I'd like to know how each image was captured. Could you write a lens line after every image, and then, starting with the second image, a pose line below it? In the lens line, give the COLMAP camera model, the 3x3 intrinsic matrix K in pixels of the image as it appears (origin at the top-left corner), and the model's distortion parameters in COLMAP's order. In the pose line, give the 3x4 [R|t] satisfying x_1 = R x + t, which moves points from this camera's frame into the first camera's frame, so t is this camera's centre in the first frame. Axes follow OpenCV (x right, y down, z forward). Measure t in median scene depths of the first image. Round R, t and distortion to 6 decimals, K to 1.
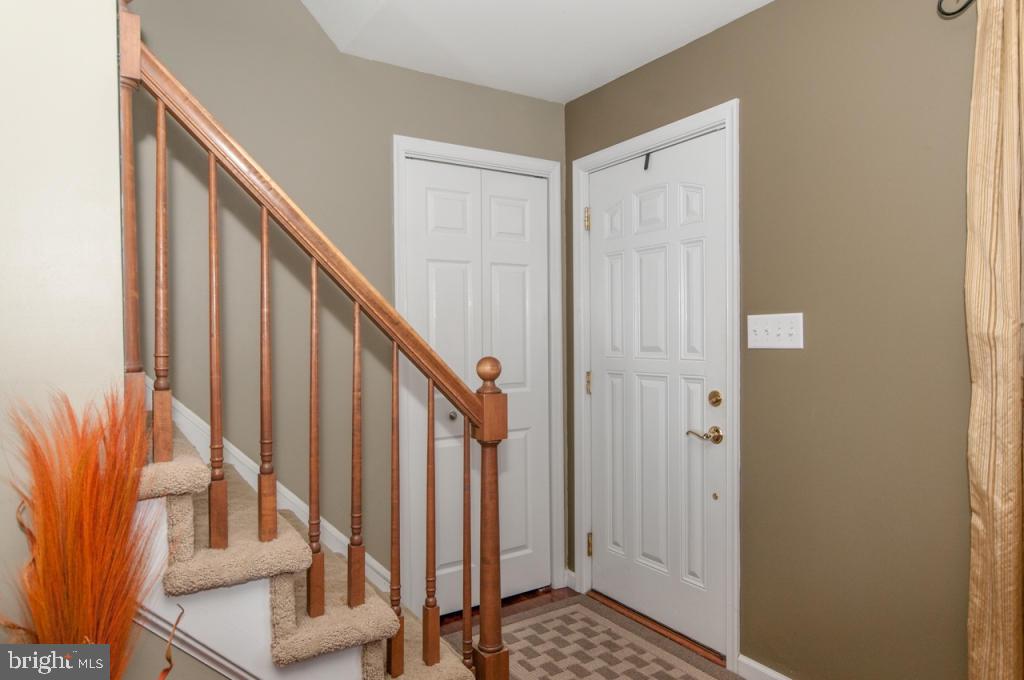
lens RADIAL K [[593.2, 0, 519.5], [0, 593.2, 342.5], [0, 0, 1]] dist [-0.002475, 0.001504]
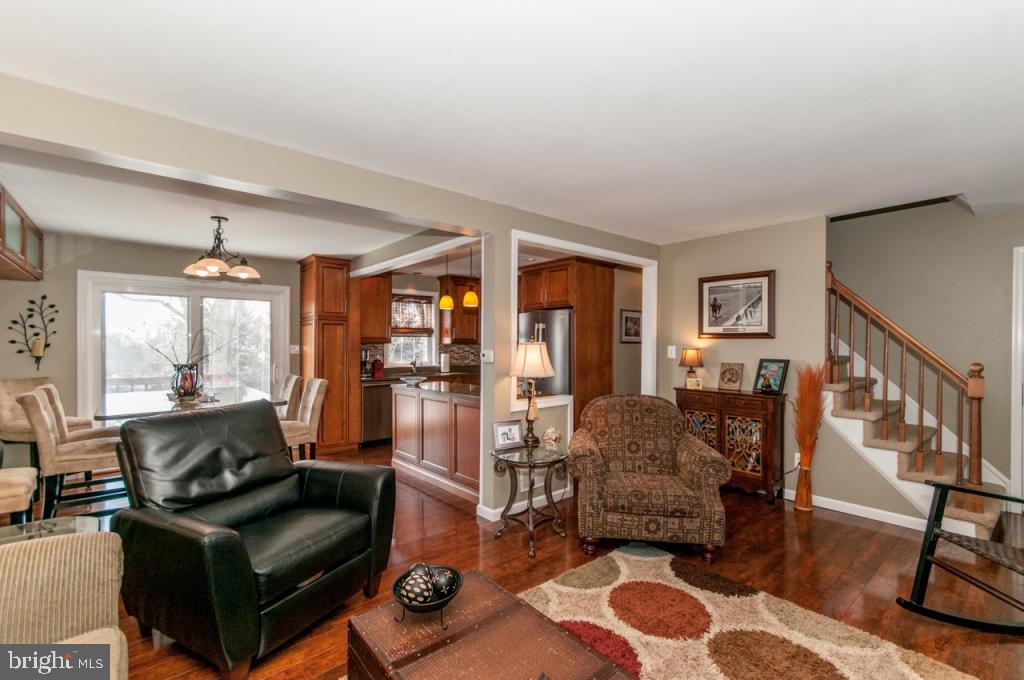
lens RADIAL K [[450.4, 0, 512.8], [0, 450.4, 342.5], [0, 0, 1]] dist [-0.002143, -0.002068]
pose [[0.083191, 0.004455, -0.996524, 1.940293], [-0.018086, 0.999832, 0.002960, -0.036825], [0.996369, 0.017777, 0.083257, -1.225024]]
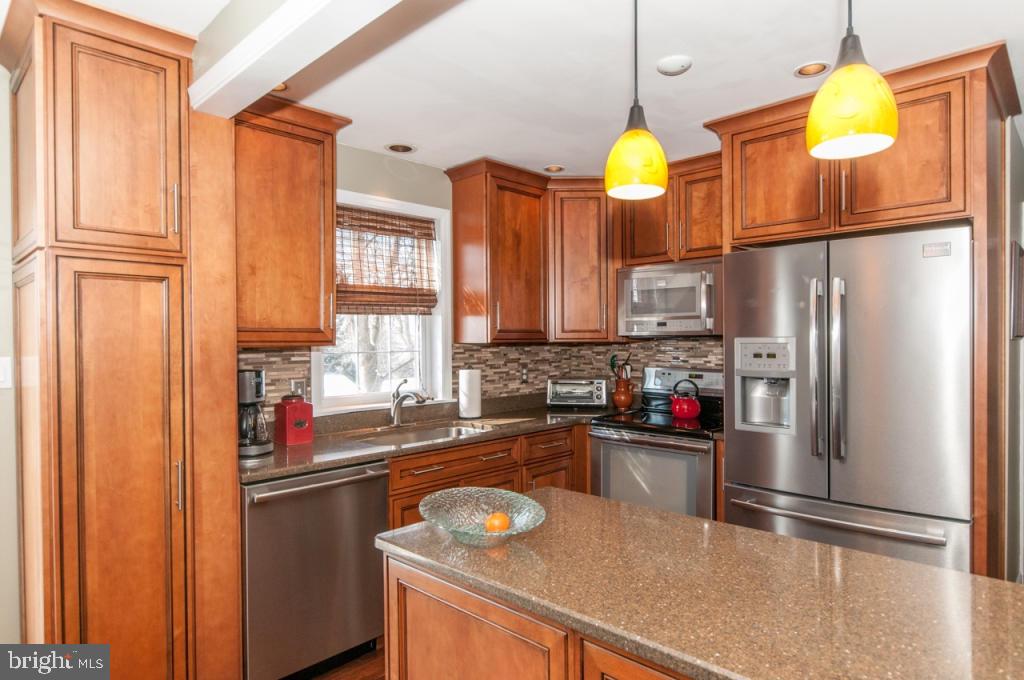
lens RADIAL K [[593.2, 0, 515.5], [0, 593.2, 344.1], [0, 0, 1]] dist [-0.002475, 0.001504]
pose [[0.182309, 0.018545, -0.983066, -0.569278], [-0.009042, 0.999811, 0.017184, -0.037834], [0.983200, 0.005756, 0.182442, -1.826169]]
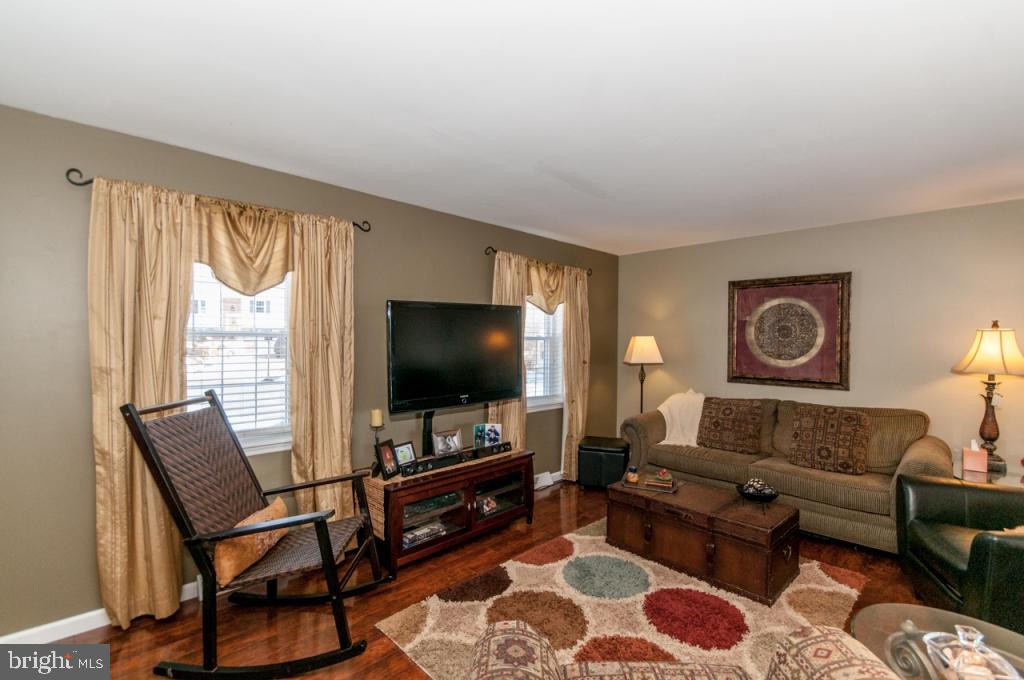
lens RADIAL K [[460.9, 0, 521.7], [0, 460.9, 343.8], [0, 0, 1]] dist [-0.017315, -0.000673]
pose [[-0.162635, 0.003307, 0.986681, -0.810101], [0.006675, 0.999975, -0.002251, -0.073356], [-0.986664, 0.006220, -0.162653, -0.062542]]
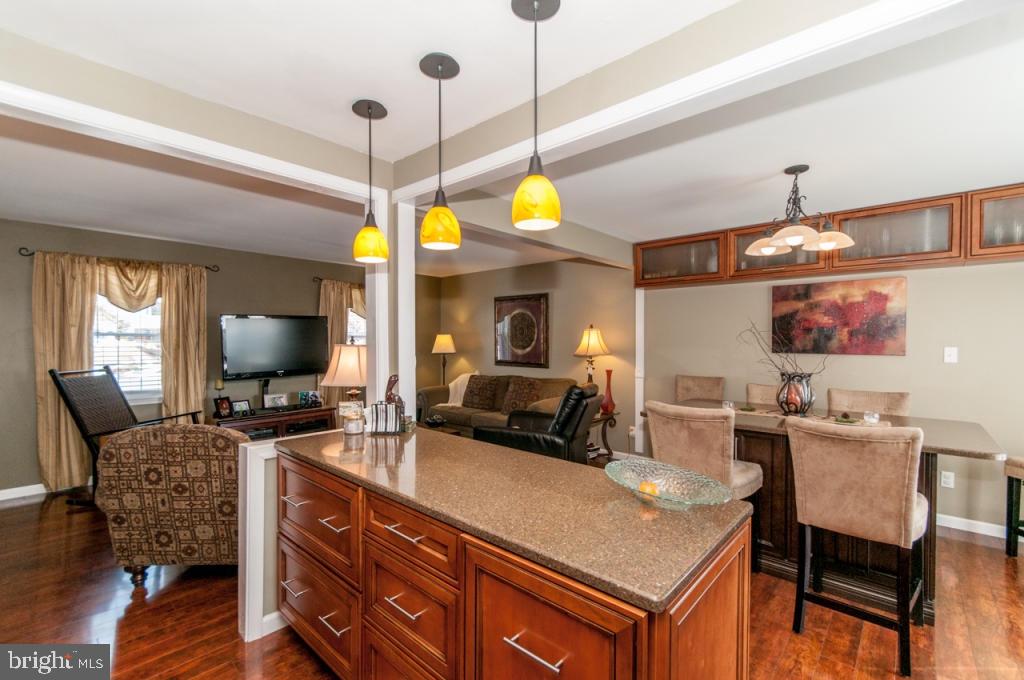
lens RADIAL K [[450.4, 0, 524.8], [0, 450.4, 345.1], [0, 0, 1]] dist [-0.002143, -0.002068]
pose [[-0.224466, 0.001588, 0.974481, -2.472374], [0.013339, 0.999910, 0.001443, -0.017184], [-0.974391, 0.013322, -0.224467, -1.228787]]
